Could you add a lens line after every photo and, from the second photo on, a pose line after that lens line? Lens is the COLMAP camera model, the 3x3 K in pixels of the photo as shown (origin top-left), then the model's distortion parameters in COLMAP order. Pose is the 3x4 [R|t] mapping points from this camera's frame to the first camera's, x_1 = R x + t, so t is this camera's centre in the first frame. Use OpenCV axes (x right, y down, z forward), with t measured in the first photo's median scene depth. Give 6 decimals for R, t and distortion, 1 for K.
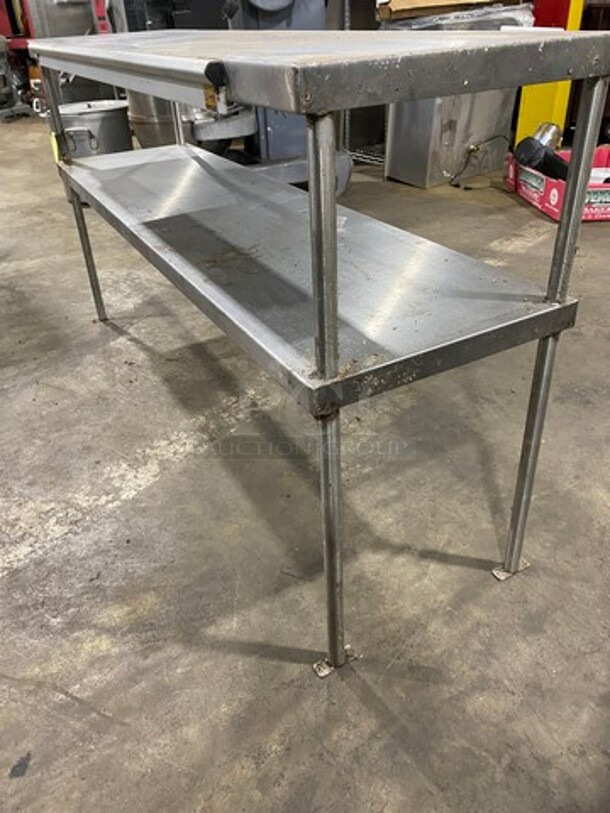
lens RADIAL K [[630.3, 0, 305.4], [0, 630.3, 391.8], [0, 0, 1]] dist [0.019959, -0.017507]
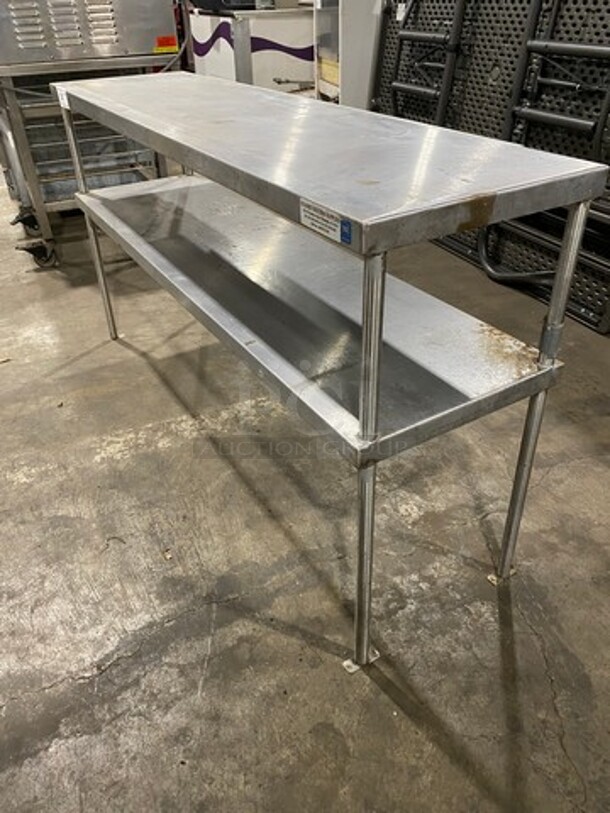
lens RADIAL K [[630.3, 0, 305.4], [0, 630.3, 391.8], [0, 0, 1]] dist [0.019959, -0.017507]
pose [[-0.890908, -0.183935, 0.415271, -1.001622], [0.296346, 0.457465, 0.838394, -1.019568], [-0.344183, 0.869996, -0.353051, 1.481502]]
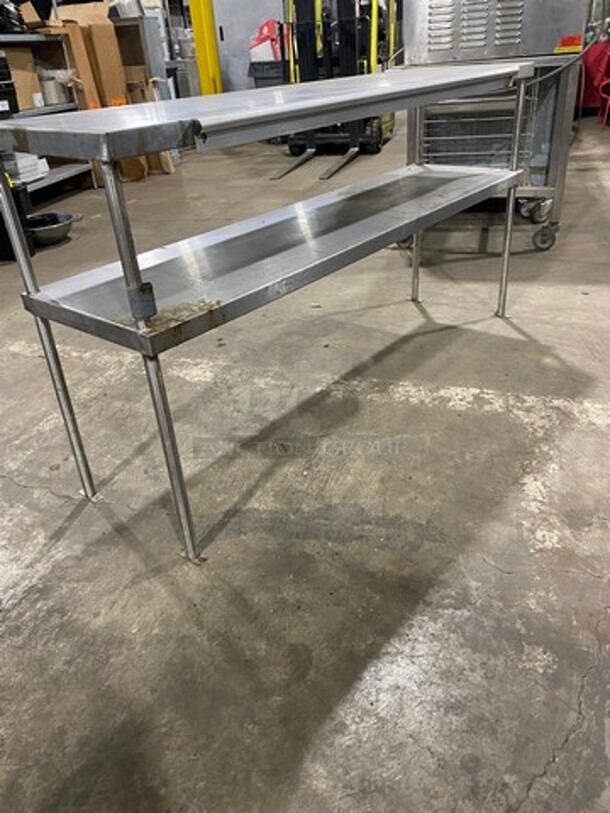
lens RADIAL K [[630.3, 0, 305.4], [0, 630.3, 391.8], [0, 0, 1]] dist [0.019959, -0.017507]
pose [[-0.366569, -0.377329, 0.850441, -1.354760], [0.564124, 0.636739, 0.525668, -0.786394], [-0.739859, 0.672448, -0.020548, 1.345923]]
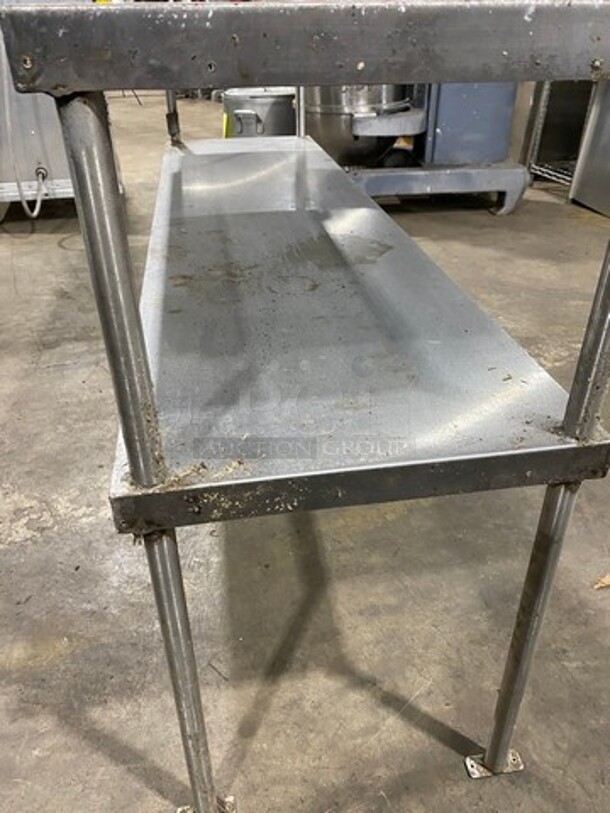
lens RADIAL K [[630.3, 0, 305.4], [0, 630.3, 391.8], [0, 0, 1]] dist [0.019959, -0.017507]
pose [[0.940030, 0.209516, -0.269159, 0.199100], [-0.208185, 0.977505, 0.033818, -0.098700], [0.270190, 0.024245, 0.962502, 0.208767]]
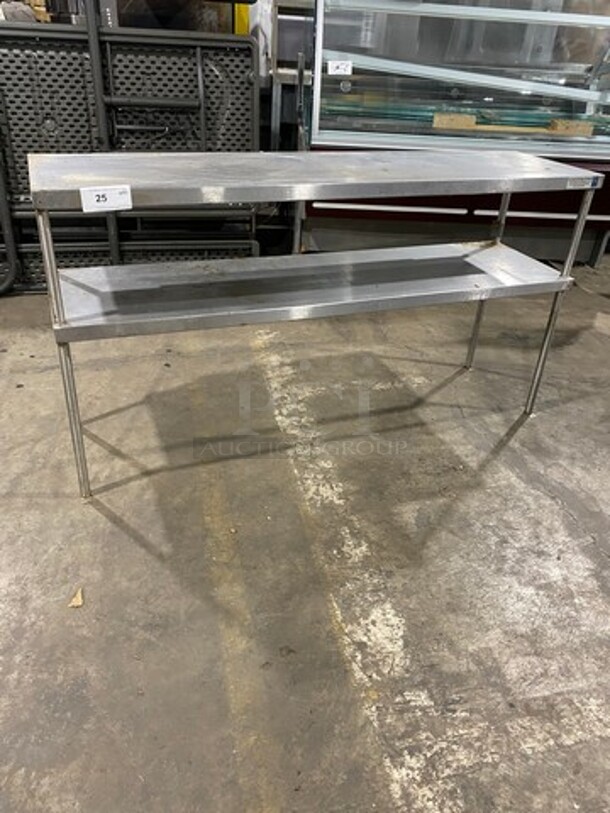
lens RADIAL K [[630.3, 0, 305.4], [0, 630.3, 391.8], [0, 0, 1]] dist [0.019959, -0.017507]
pose [[-0.588474, 0.409873, -0.696924, 0.780186], [-0.452825, 0.547021, 0.704072, -1.051254], [0.669812, 0.729913, -0.136307, 1.253048]]
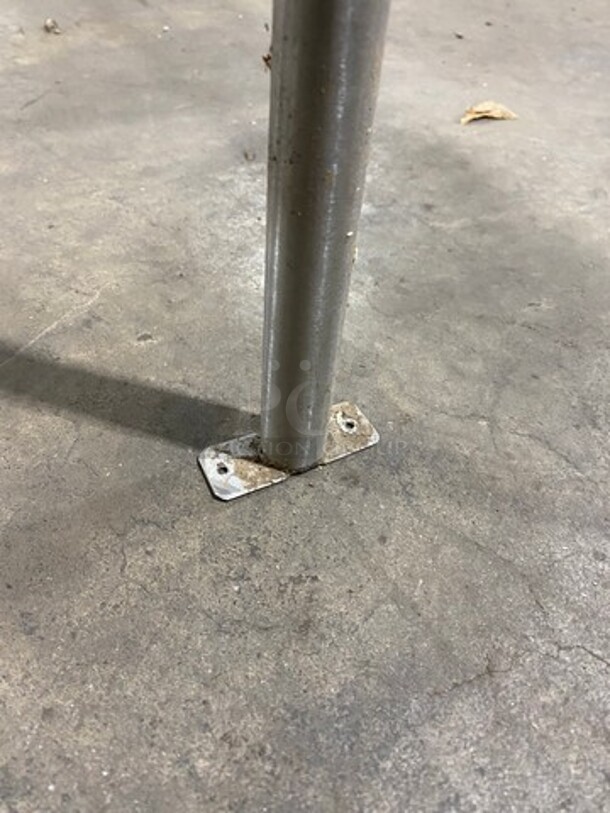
lens RADIAL K [[630.3, 0, 305.4], [0, 630.3, 391.8], [0, 0, 1]] dist [0.019959, -0.017507]
pose [[0.992960, 0.088950, 0.078221, 0.270720], [-0.104368, 0.969301, 0.222628, 0.184338], [-0.056017, -0.229225, 0.971760, 0.688967]]
